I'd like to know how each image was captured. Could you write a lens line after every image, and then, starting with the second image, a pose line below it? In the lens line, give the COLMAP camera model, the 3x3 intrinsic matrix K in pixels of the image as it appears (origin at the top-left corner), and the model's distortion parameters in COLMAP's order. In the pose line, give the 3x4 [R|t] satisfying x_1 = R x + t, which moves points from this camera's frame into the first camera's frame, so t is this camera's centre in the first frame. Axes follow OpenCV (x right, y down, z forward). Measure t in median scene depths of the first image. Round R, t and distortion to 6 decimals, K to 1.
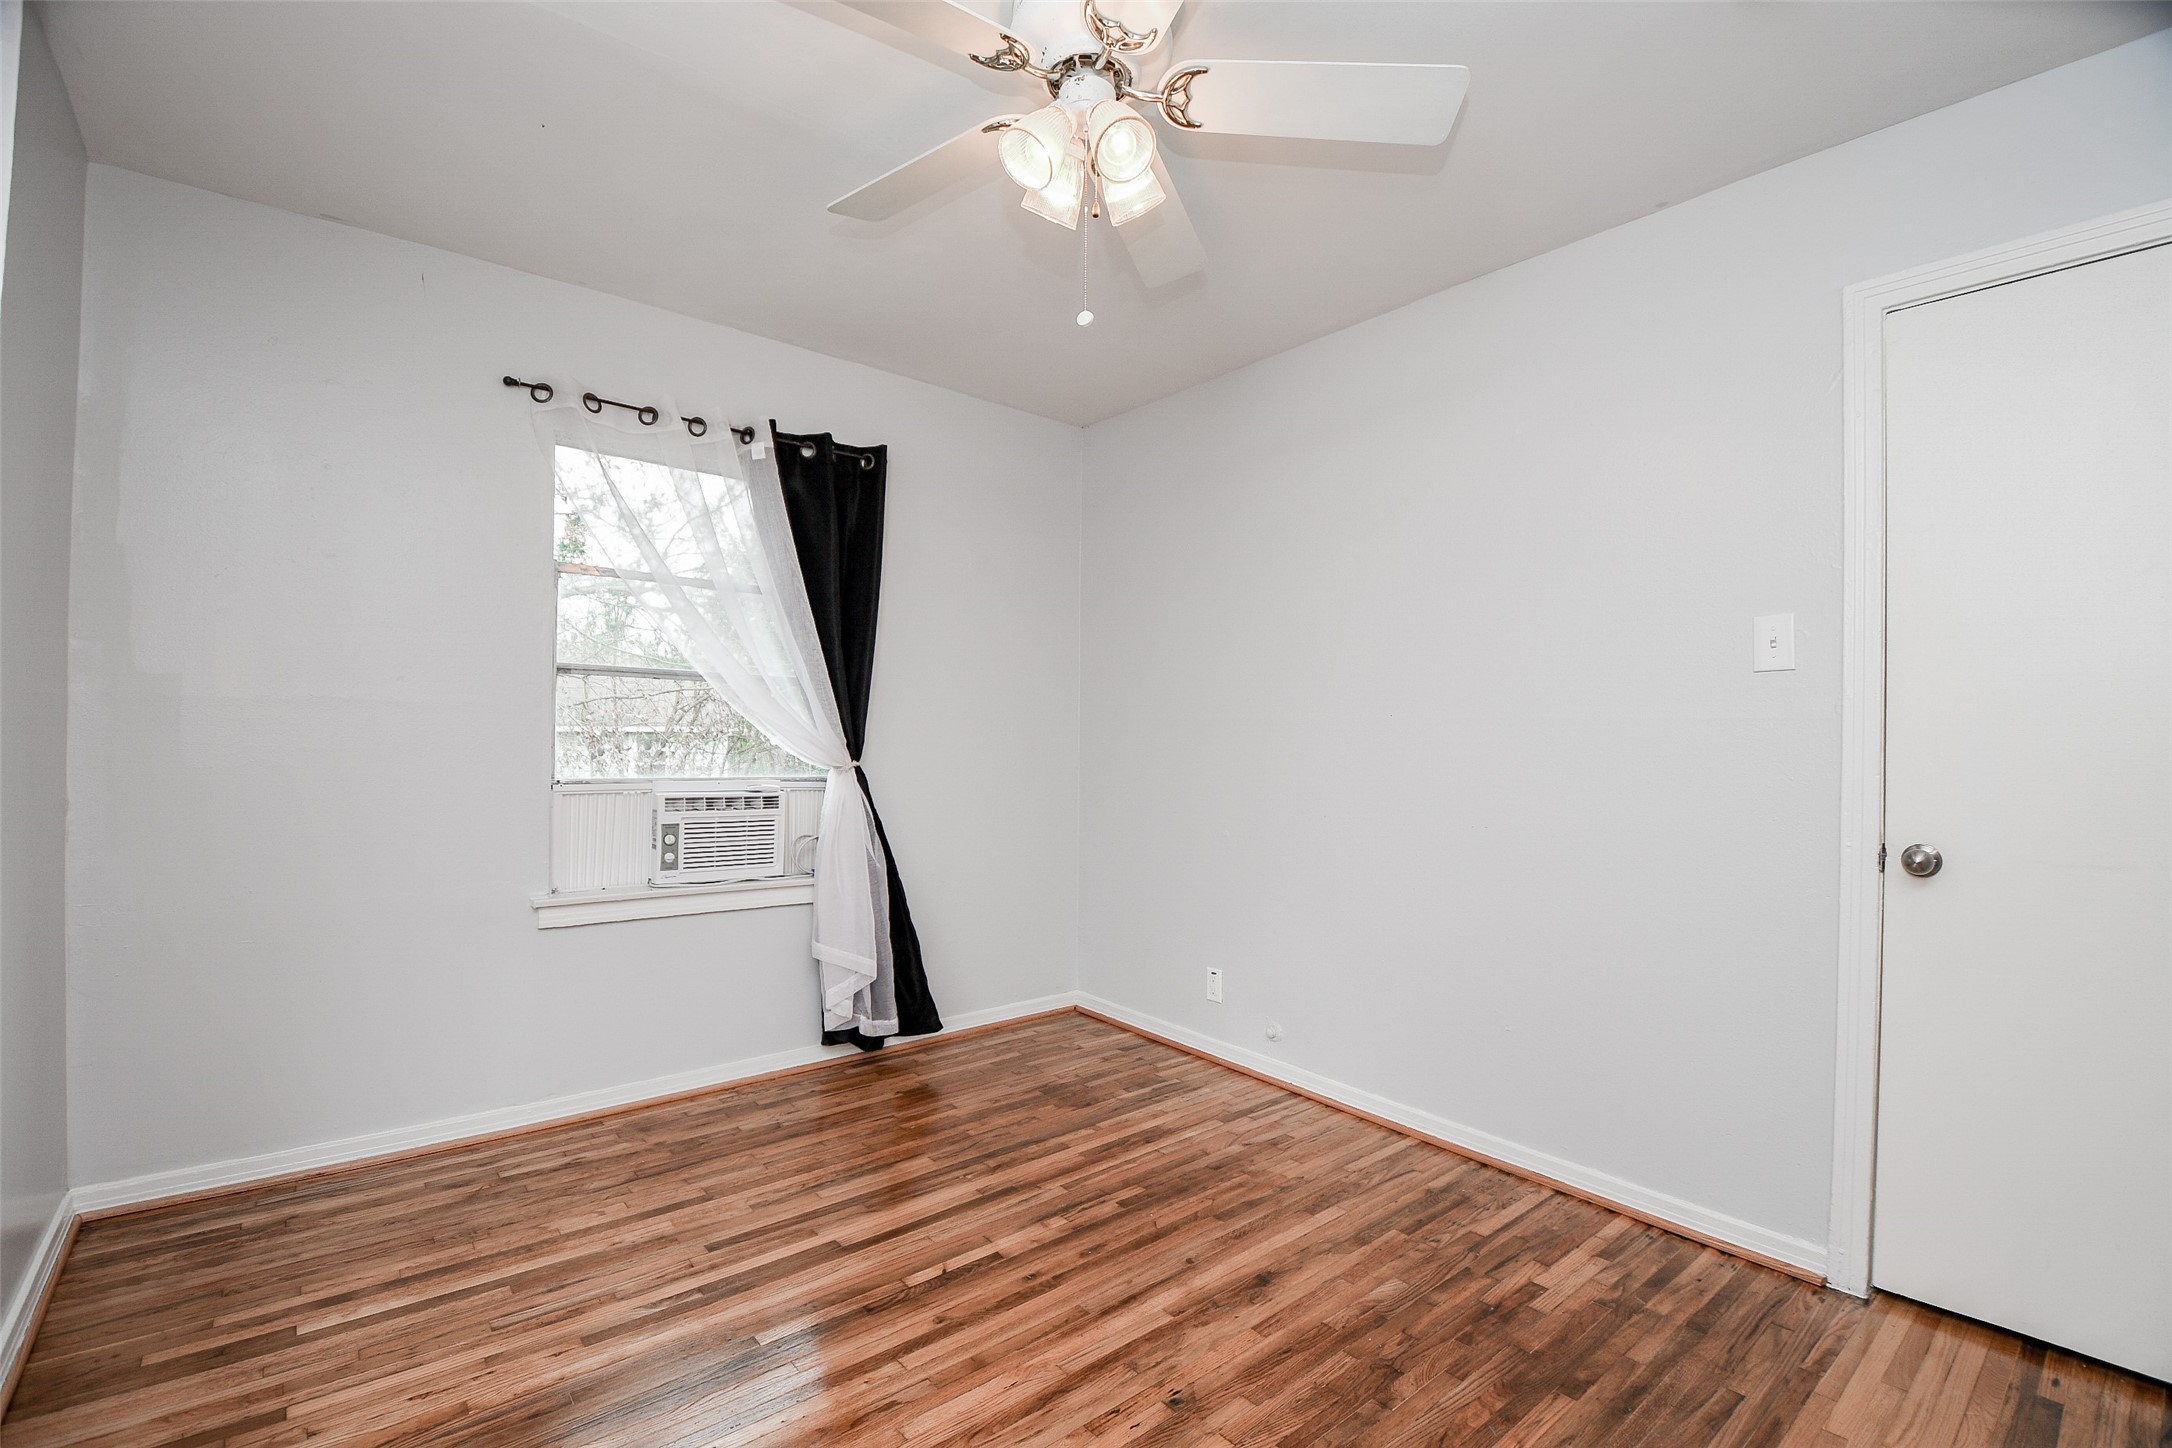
lens RADIAL K [[976.1, 0, 1086.9], [0, 976.1, 738.8], [0, 0, 1]] dist [-0.002600, -0.016345]
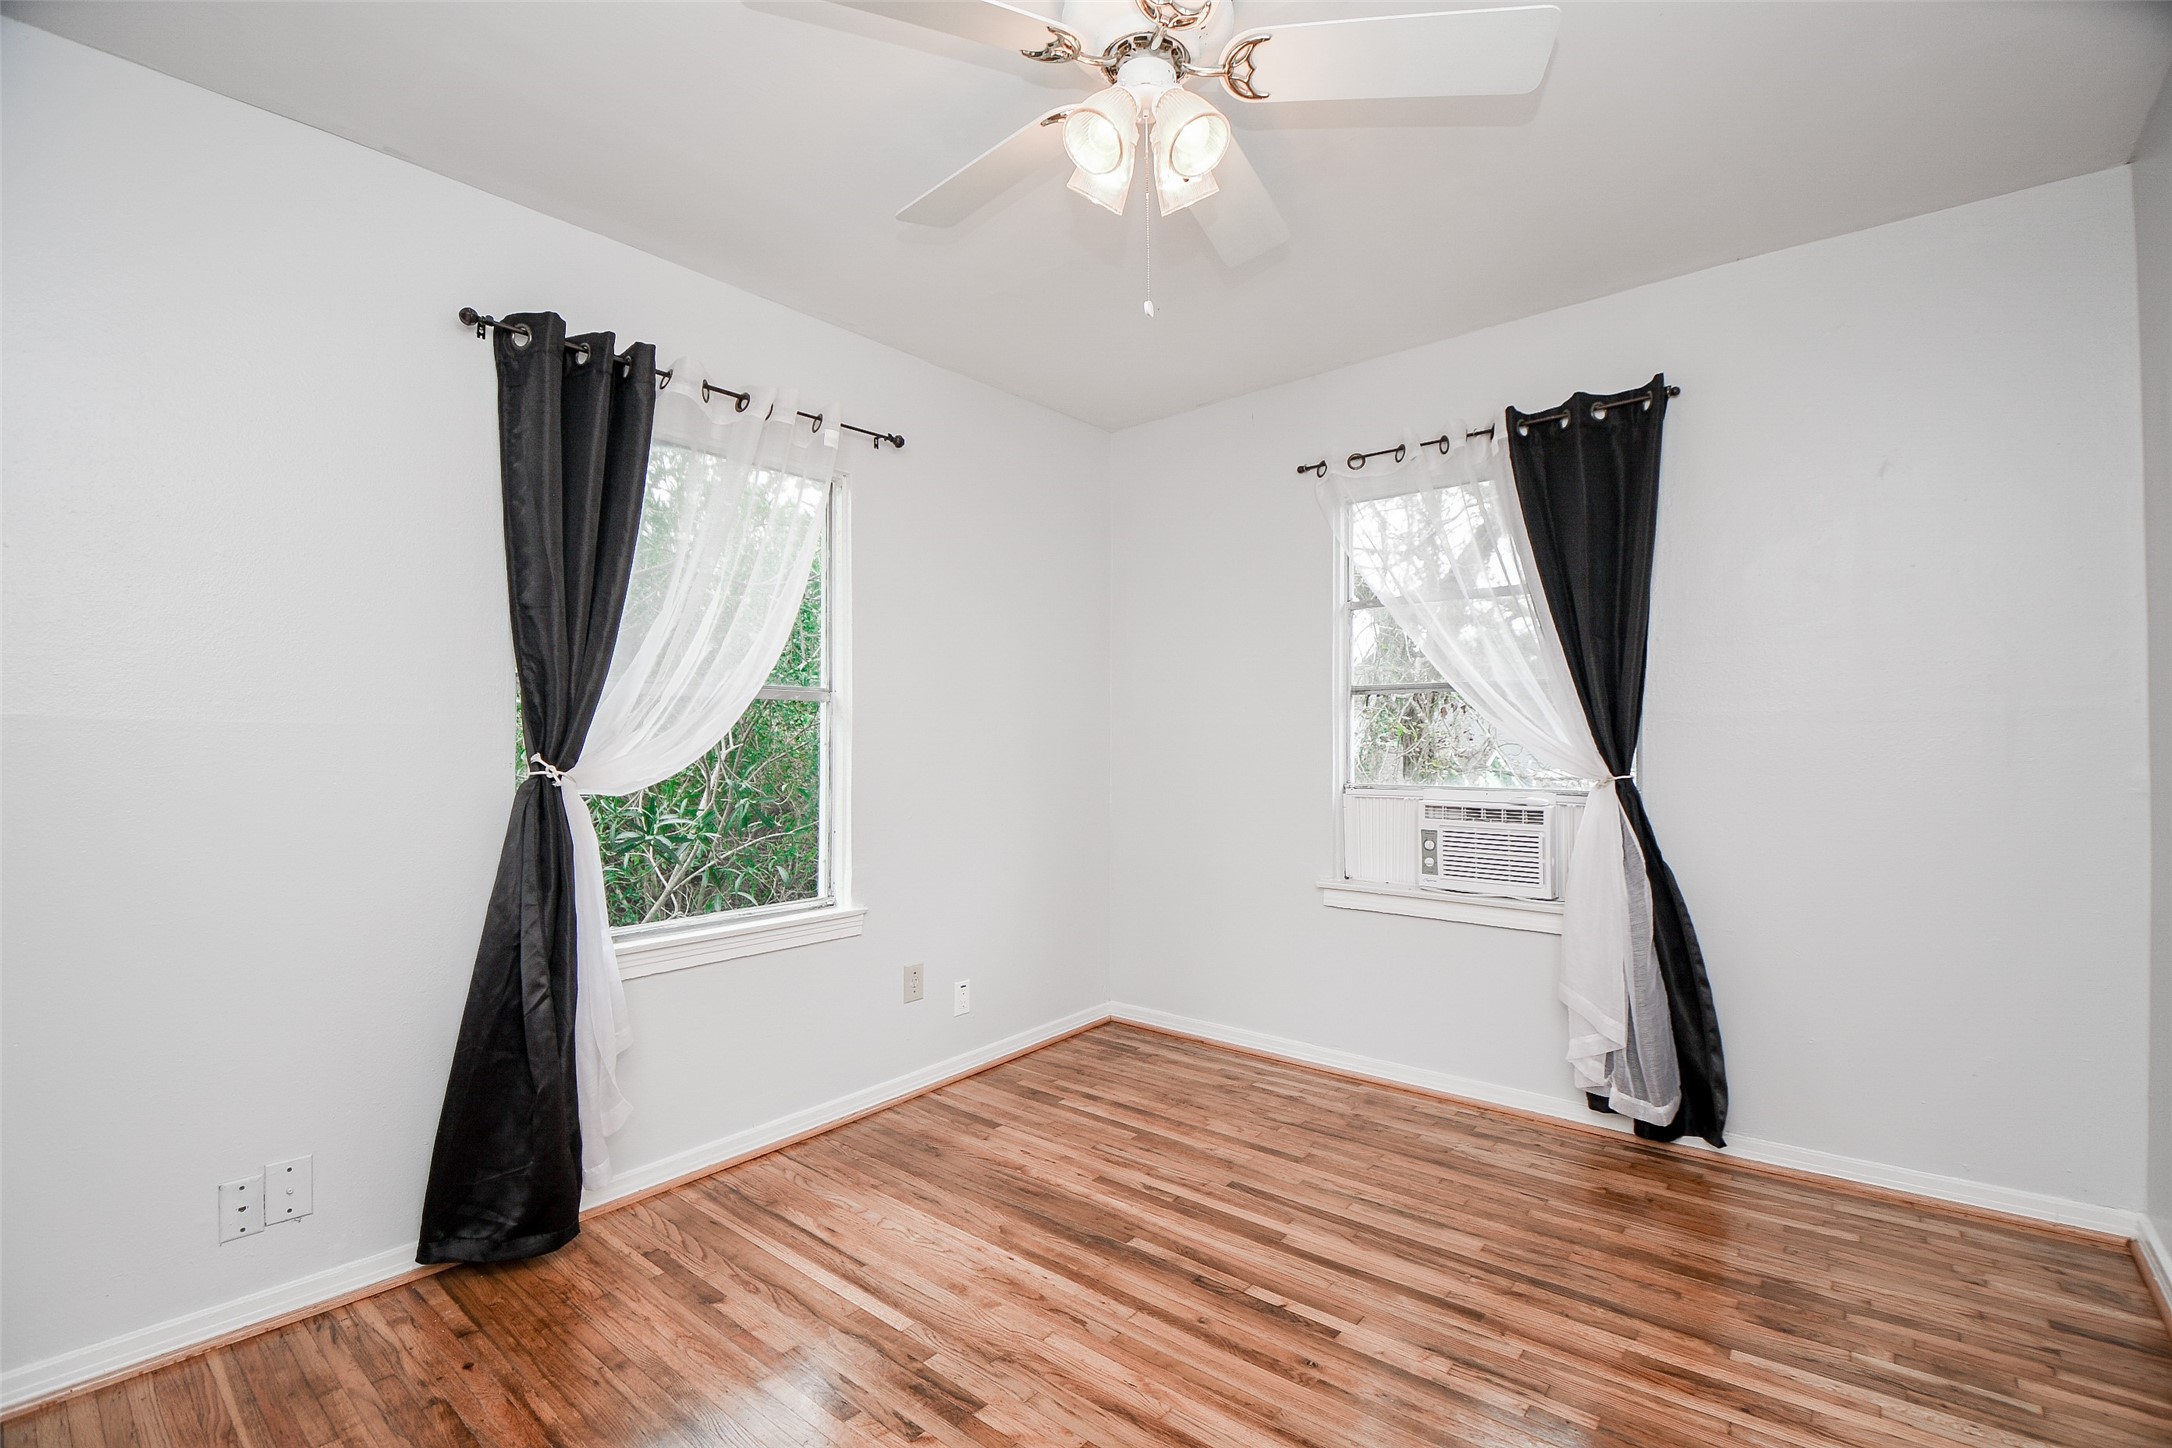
lens RADIAL K [[976.1, 0, 1086.9], [0, 976.1, 738.8], [0, 0, 1]] dist [-0.002600, -0.016345]
pose [[0.167166, -0.013736, -0.985833, 0.618357], [0.005112, 0.999902, -0.013066, 0.001233], [0.985915, -0.002855, 0.167220, 0.523677]]
